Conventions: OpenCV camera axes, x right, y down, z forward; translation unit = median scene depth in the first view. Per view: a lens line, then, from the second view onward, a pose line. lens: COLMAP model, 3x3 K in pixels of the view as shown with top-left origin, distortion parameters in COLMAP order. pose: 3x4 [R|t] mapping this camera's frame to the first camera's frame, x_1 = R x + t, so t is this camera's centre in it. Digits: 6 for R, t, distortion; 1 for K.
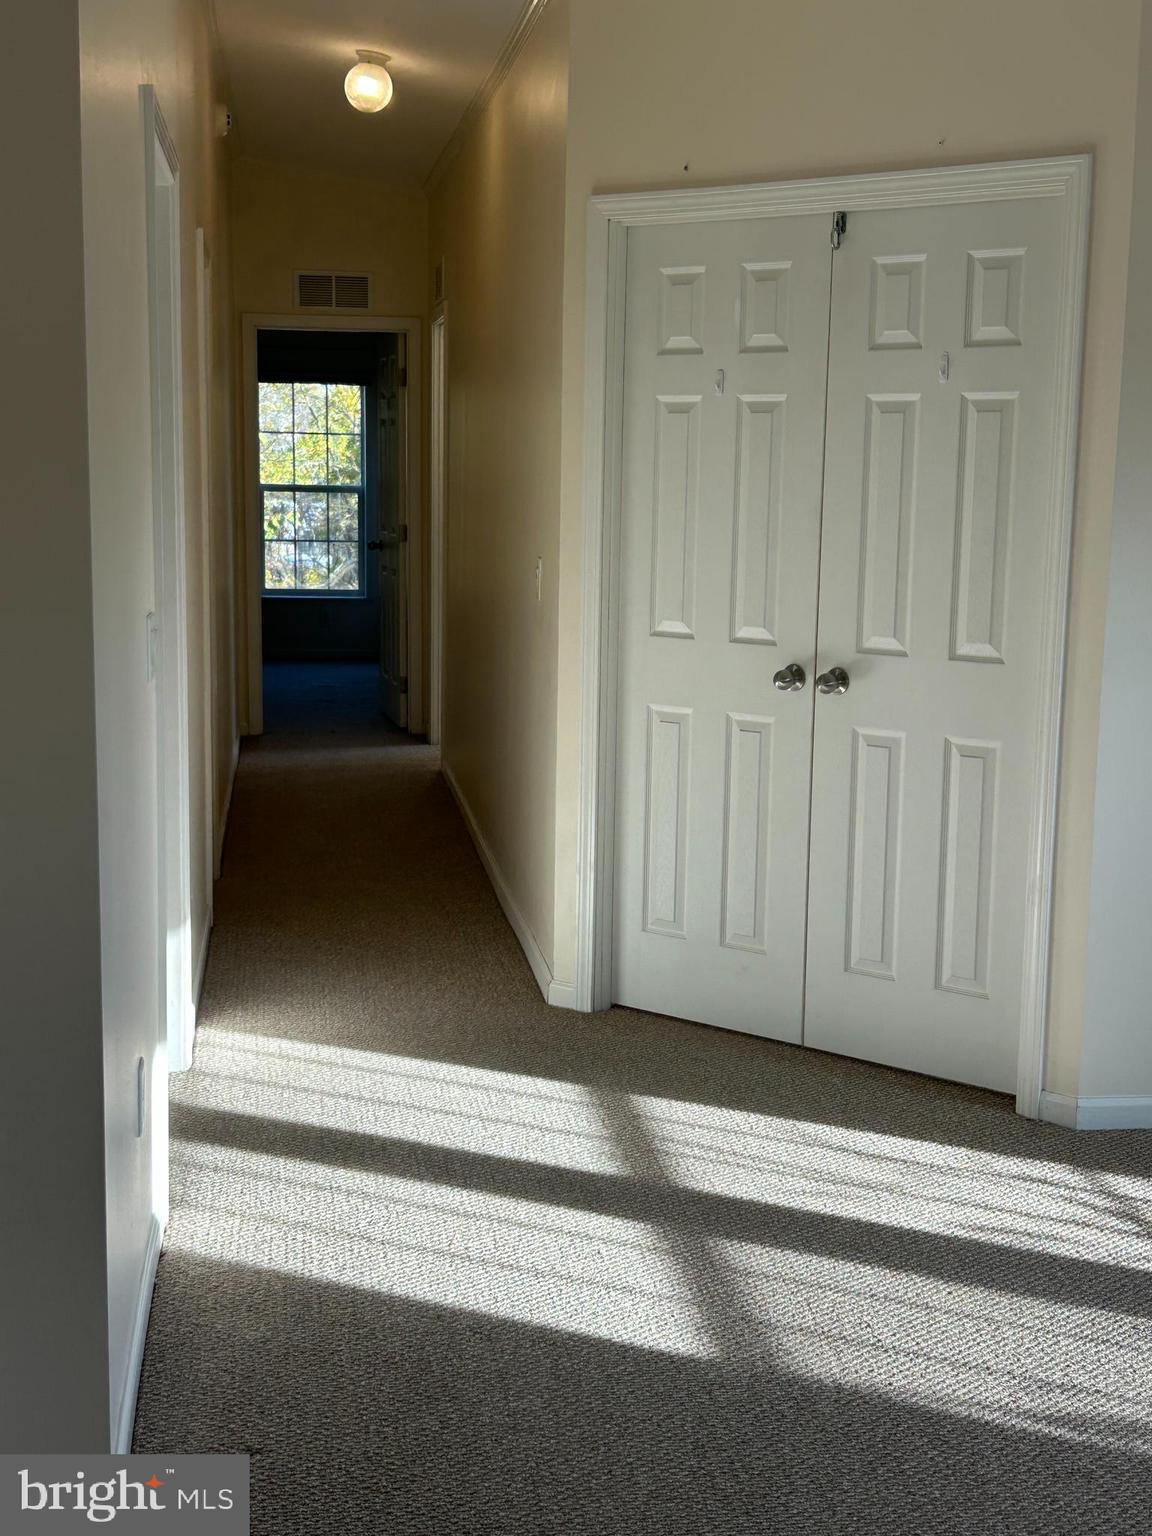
lens RADIAL K [[2052.6, 0, 579.1], [0, 2052.6, 779.2], [0, 0, 1]] dist [0.085518, 0.000000]
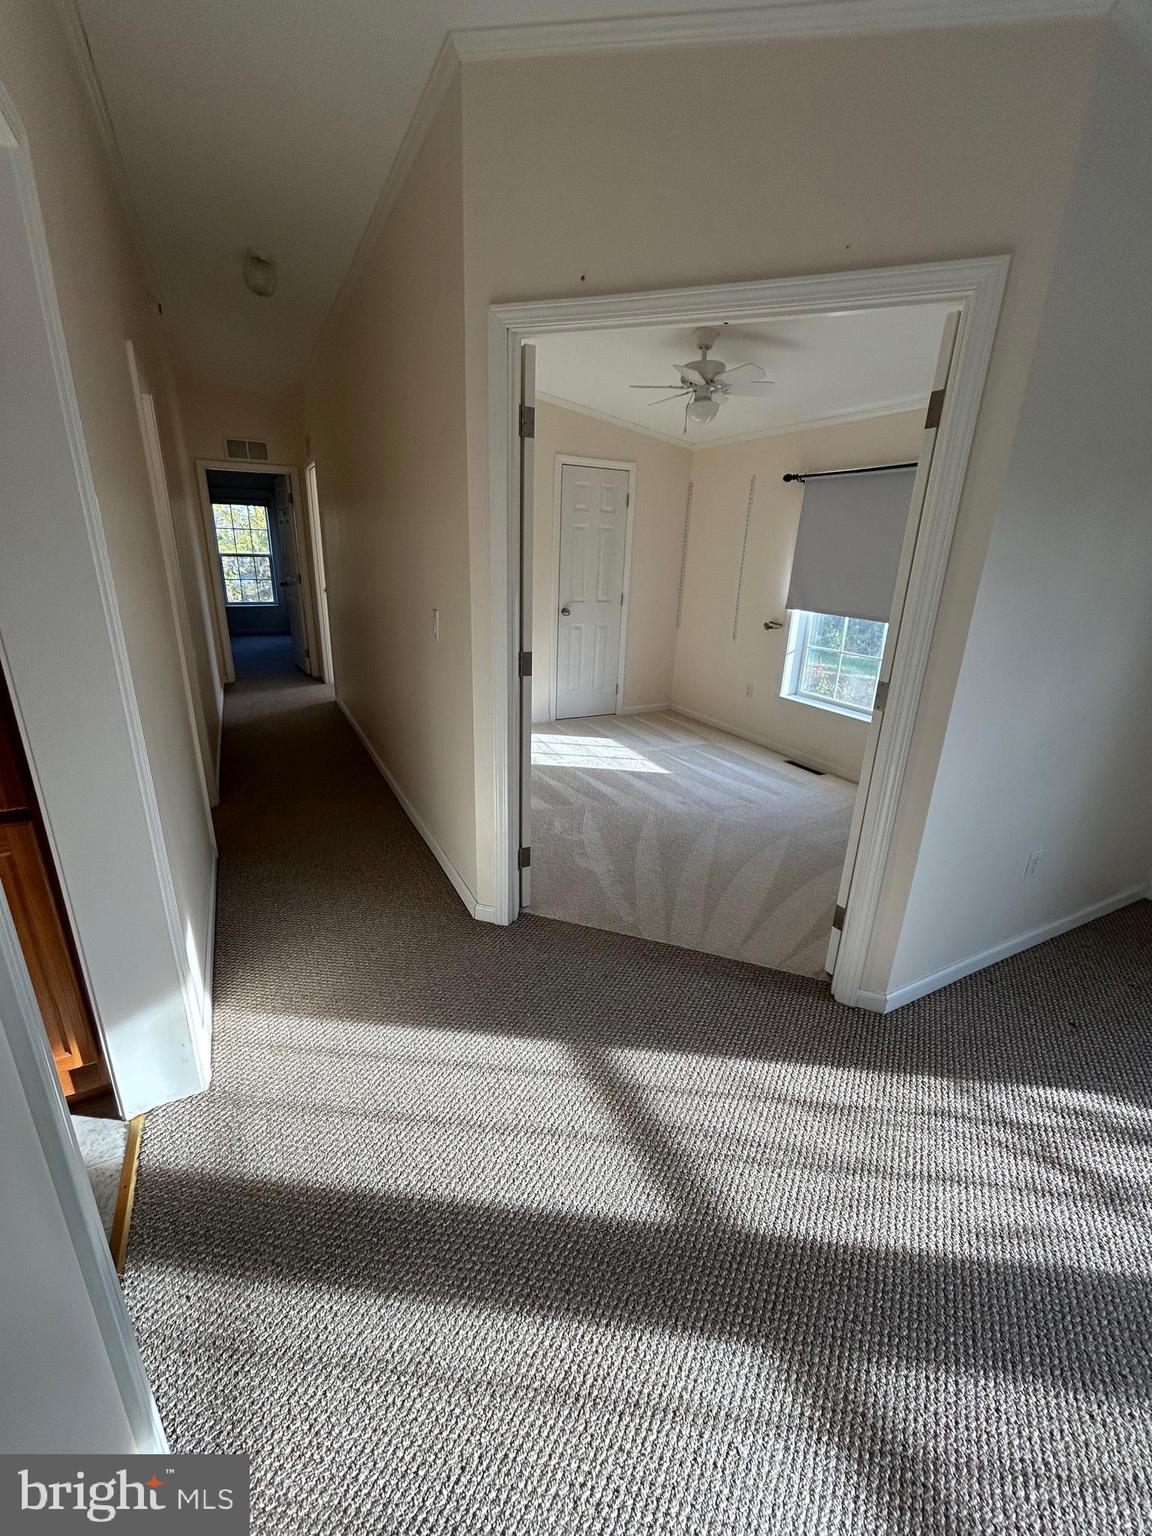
lens RADIAL K [[630.3, 0, 569.5], [0, 630.3, 757.8], [0, 0, 1]] dist [-0.000425, 0.000318]
pose [[0.945686, -0.093968, 0.311204, -0.088082], [0.039776, 0.983565, 0.176117, -0.090838], [-0.322639, -0.154173, 0.933882, 0.614452]]
